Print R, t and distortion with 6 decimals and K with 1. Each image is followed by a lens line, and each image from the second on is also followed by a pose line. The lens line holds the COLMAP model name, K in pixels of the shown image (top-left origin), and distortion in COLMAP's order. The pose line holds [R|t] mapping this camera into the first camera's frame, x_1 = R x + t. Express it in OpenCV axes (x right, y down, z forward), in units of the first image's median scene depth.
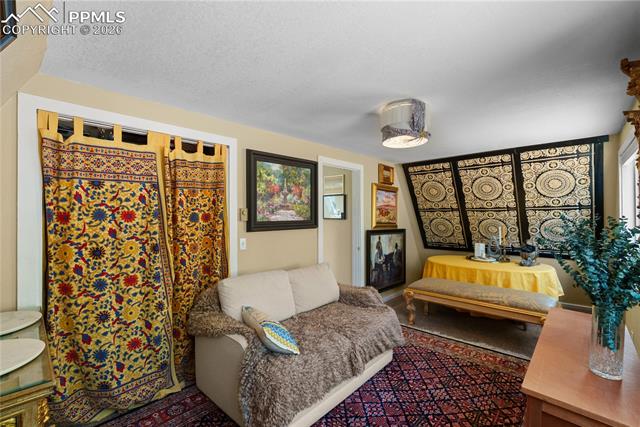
lens RADIAL K [[282.7, 0, 320.9], [0, 282.7, 214.1], [0, 0, 1]] dist [-0.002782, 0.000643]
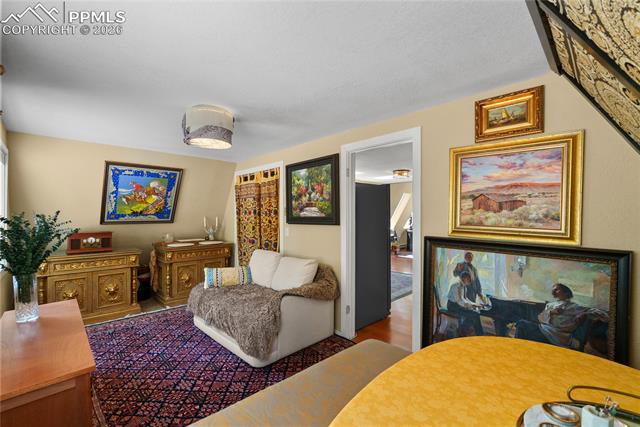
lens RADIAL K [[282.7, 0, 320.9], [0, 282.7, 214.1], [0, 0, 1]] dist [-0.002782, 0.000643]
pose [[-0.050475, -0.000718, -0.998725, 1.001050], [0.005401, 0.999985, -0.000992, 0.014775], [0.998711, -0.005444, -0.050470, 1.089044]]
